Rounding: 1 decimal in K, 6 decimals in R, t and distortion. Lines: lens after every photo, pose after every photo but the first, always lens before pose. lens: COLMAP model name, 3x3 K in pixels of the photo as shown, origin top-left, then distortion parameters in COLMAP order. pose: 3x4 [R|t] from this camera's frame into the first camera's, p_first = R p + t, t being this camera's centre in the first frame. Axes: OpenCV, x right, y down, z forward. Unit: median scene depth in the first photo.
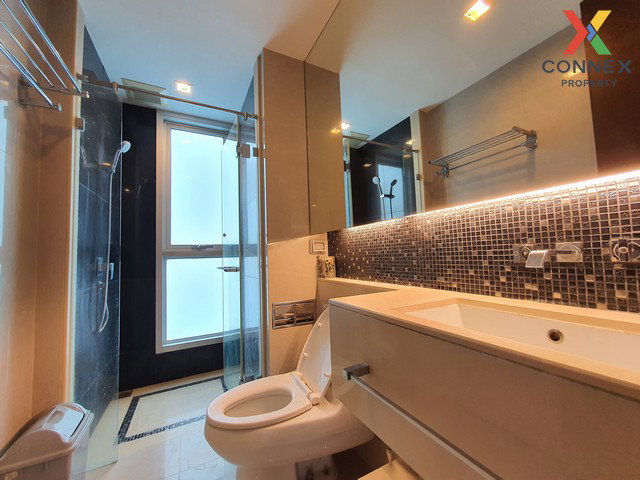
lens RADIAL K [[256.1, 0, 320.6], [0, 256.1, 239.9], [0, 0, 1]] dist [0.000162, -0.000764]
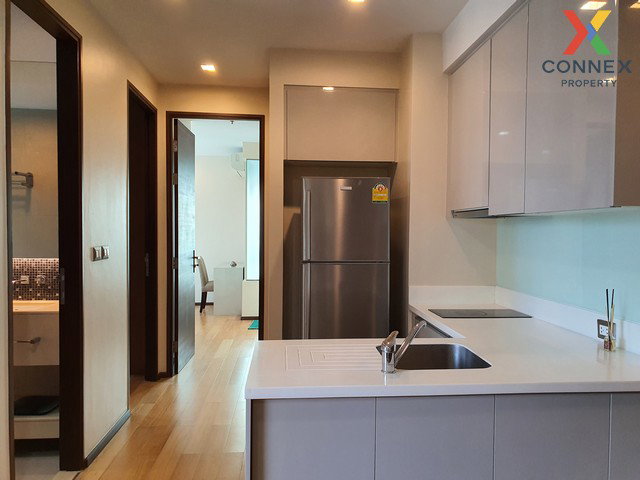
lens RADIAL K [[488.0, 0, 320.9], [0, 488.0, 241.4], [0, 0, 1]] dist [0.002362, 0.000377]
pose [[0.375717, 0.010829, 0.926671, -2.527492], [-0.073862, 0.997101, 0.018296, -0.662215], [-0.923786, -0.075320, 0.375428, -3.647853]]
